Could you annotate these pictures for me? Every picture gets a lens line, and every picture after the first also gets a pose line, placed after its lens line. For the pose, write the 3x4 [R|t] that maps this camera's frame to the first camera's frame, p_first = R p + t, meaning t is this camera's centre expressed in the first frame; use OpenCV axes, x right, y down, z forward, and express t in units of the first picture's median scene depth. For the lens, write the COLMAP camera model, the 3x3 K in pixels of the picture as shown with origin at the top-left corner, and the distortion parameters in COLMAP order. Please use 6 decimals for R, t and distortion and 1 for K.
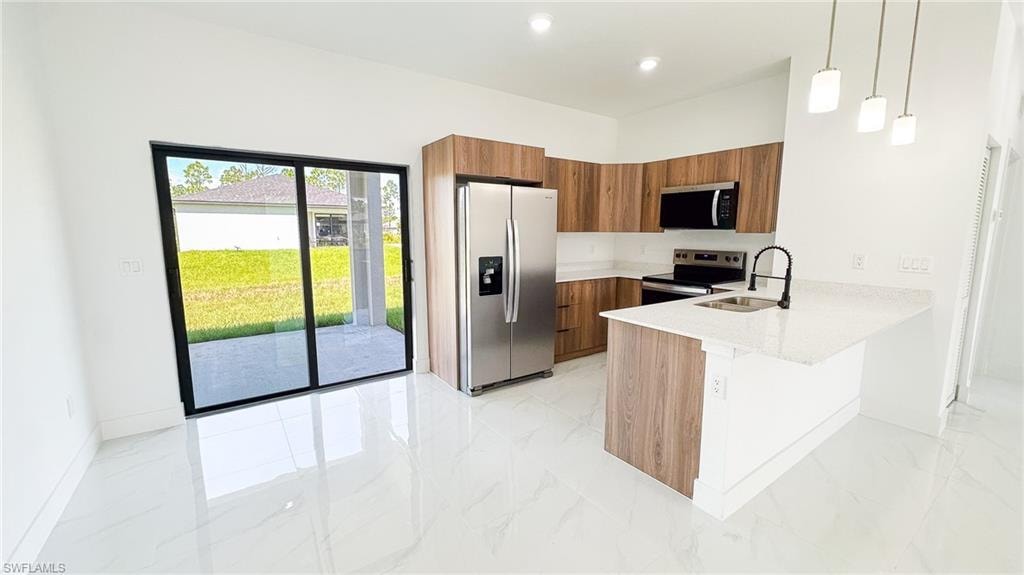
lens RADIAL K [[407.7, 0, 506.7], [0, 407.7, 286.5], [0, 0, 1]] dist [0.002473, 0.000371]
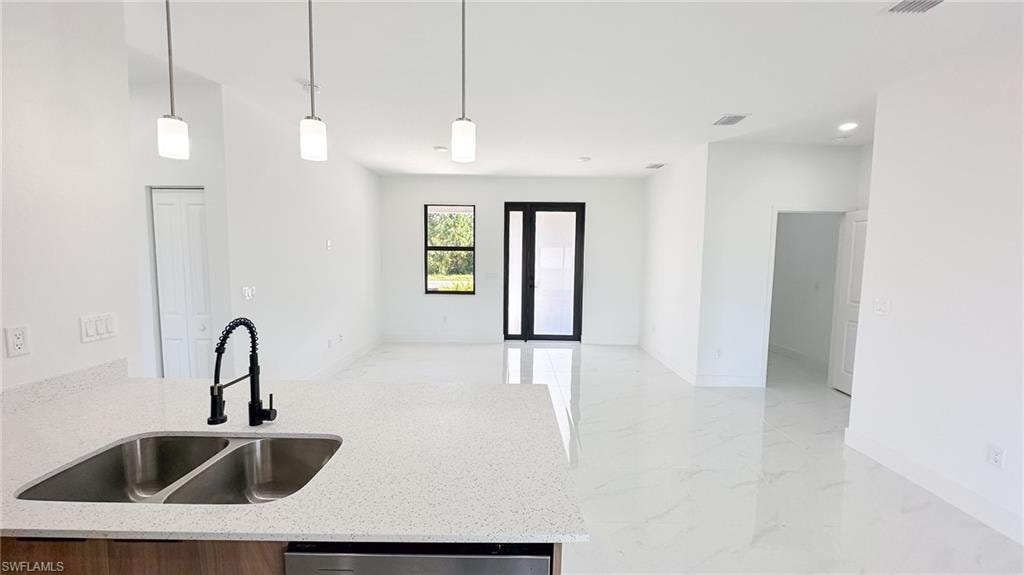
lens RADIAL K [[407.7, 0, 511.4], [0, 407.7, 281.1], [0, 0, 1]] dist [0.002473, 0.000371]
pose [[-0.808587, -0.049691, 0.586274, 0.055364], [0.068829, 0.981598, 0.178126, -0.150065], [-0.584336, 0.184383, -0.790287, 0.835468]]
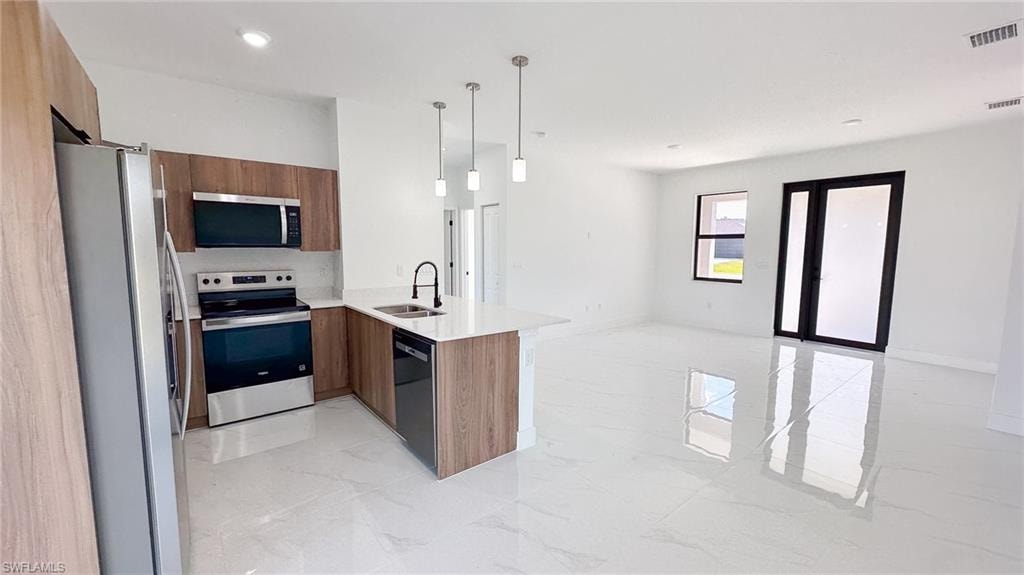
lens RADIAL K [[407.7, 0, 513.8], [0, 407.7, 286.7], [0, 0, 1]] dist [0.002473, 0.000371]
pose [[-0.060158, -0.103171, 0.992843, -0.463472], [0.132786, 0.984977, 0.110399, -0.088958], [-0.989317, 0.138477, -0.045554, 0.555584]]
